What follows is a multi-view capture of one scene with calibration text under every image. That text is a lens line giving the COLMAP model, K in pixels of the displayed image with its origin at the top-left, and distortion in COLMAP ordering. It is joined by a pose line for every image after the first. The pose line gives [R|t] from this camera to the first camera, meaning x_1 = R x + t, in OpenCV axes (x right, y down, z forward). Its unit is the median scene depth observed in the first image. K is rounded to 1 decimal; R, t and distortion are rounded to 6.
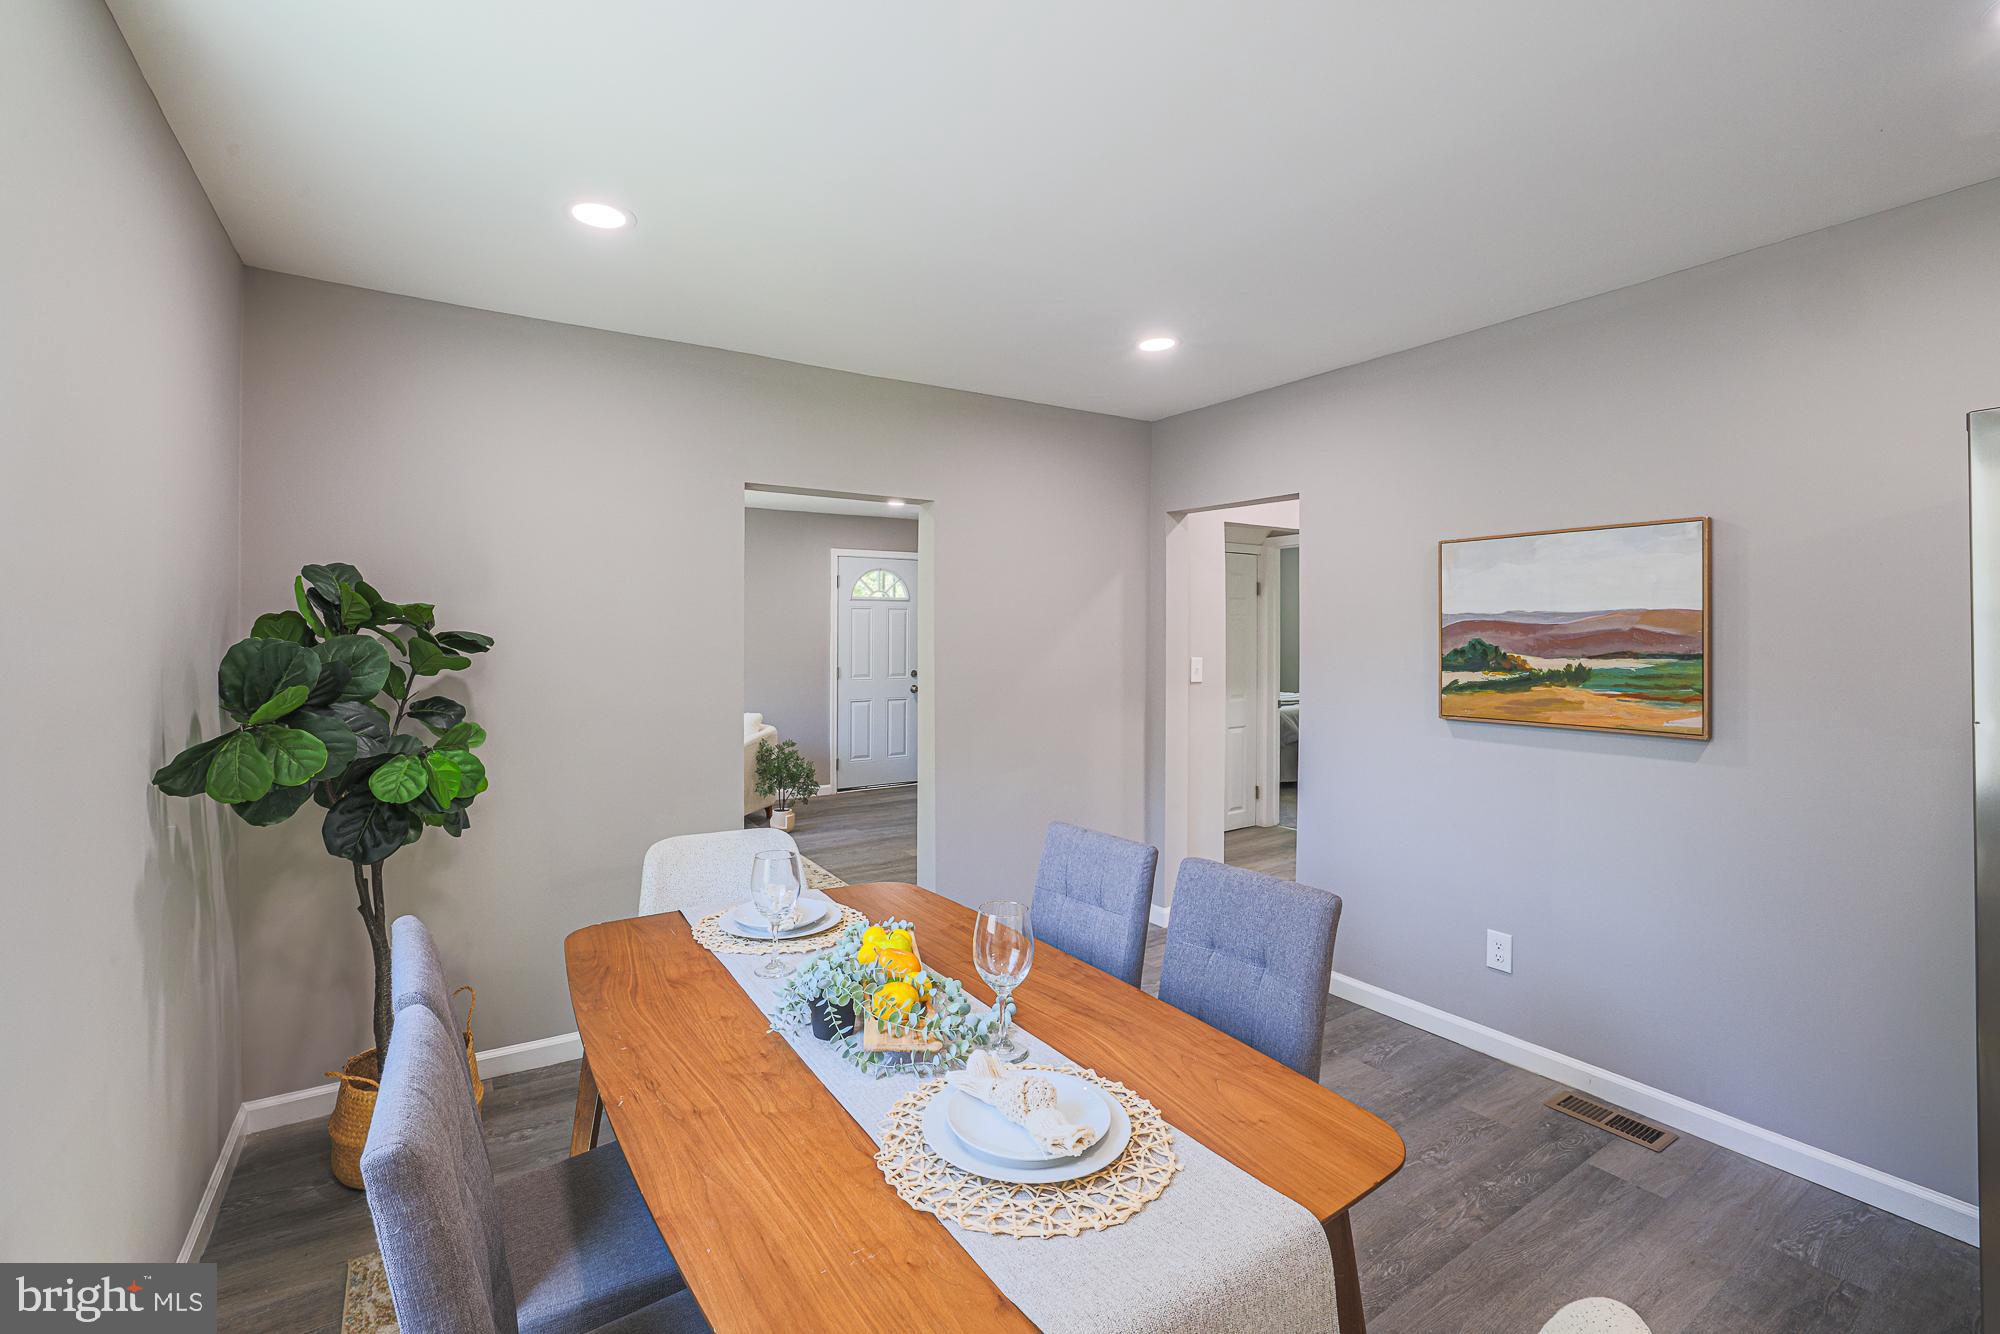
lens RADIAL K [[864.9, 0, 991.0], [0, 864.9, 649.3], [0, 0, 1]] dist [-0.021746, 0.001048]
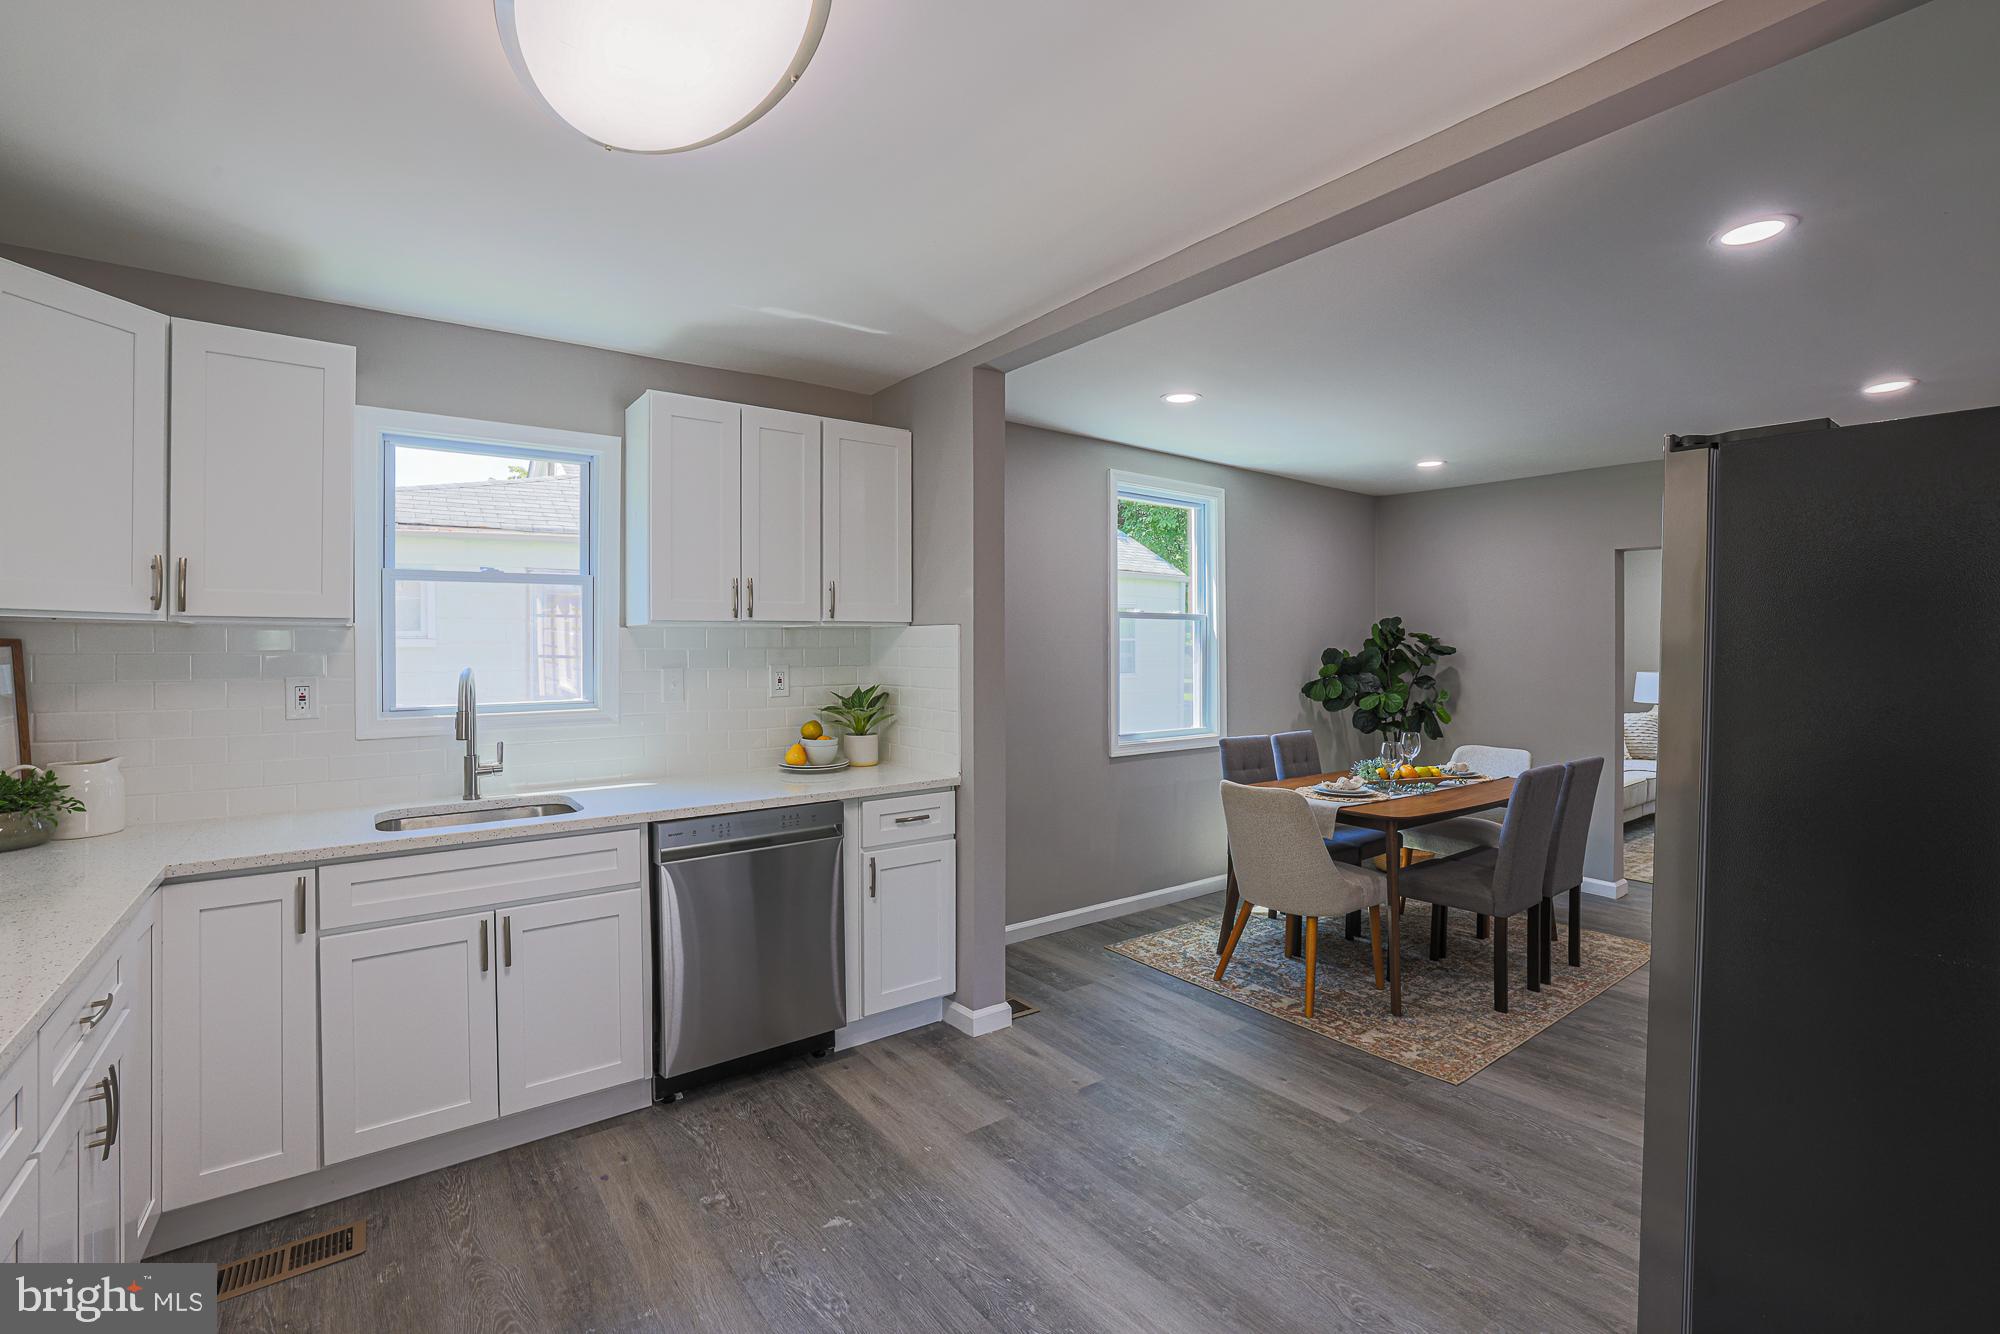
lens RADIAL K [[864.9, 0, 1032.9], [0, 864.9, 661.7], [0, 0, 1]] dist [-0.021746, 0.001048]
pose [[0.102528, 0.017276, -0.994580, 1.719510], [-0.018870, 0.999703, 0.015420, 0.006893], [0.994551, 0.017187, 0.102823, -0.291441]]
